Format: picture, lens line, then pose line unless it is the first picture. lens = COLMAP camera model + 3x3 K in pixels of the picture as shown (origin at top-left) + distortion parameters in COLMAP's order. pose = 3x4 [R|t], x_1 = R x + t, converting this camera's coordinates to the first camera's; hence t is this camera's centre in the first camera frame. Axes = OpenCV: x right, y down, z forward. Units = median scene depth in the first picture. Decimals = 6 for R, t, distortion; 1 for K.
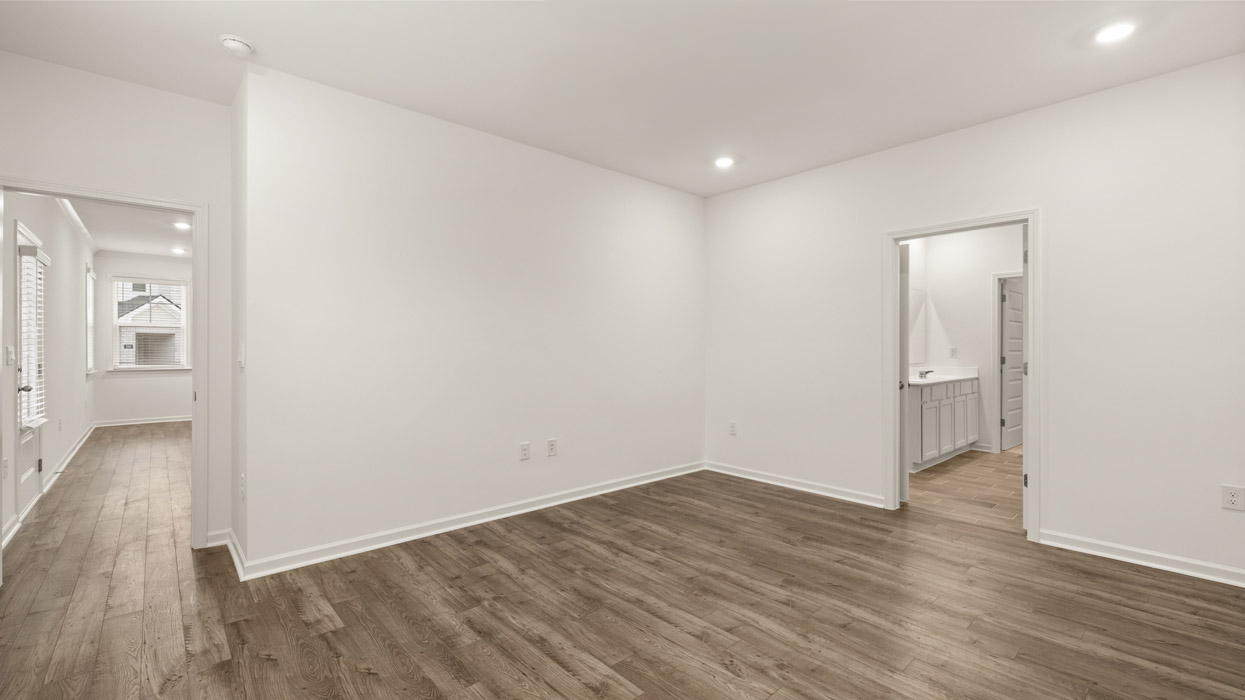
lens RADIAL K [[527.9, 0, 624.6], [0, 527.9, 356.8], [0, 0, 1]] dist [-0.001570, -0.000218]
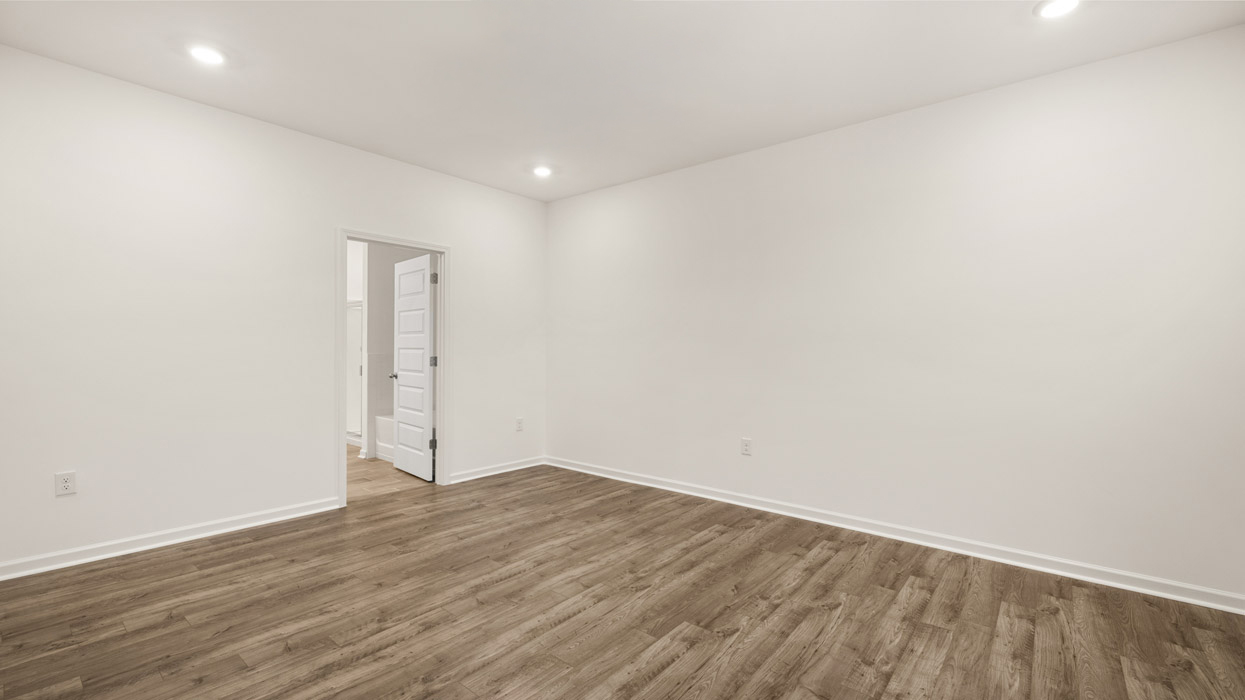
lens RADIAL K [[527.9, 0, 624.6], [0, 527.9, 356.8], [0, 0, 1]] dist [-0.001570, -0.000218]
pose [[-0.157856, -0.019115, 0.987277, -0.735272], [0.003224, 0.999797, 0.019873, -0.013977], [-0.987457, 0.006320, -0.157763, 0.835427]]
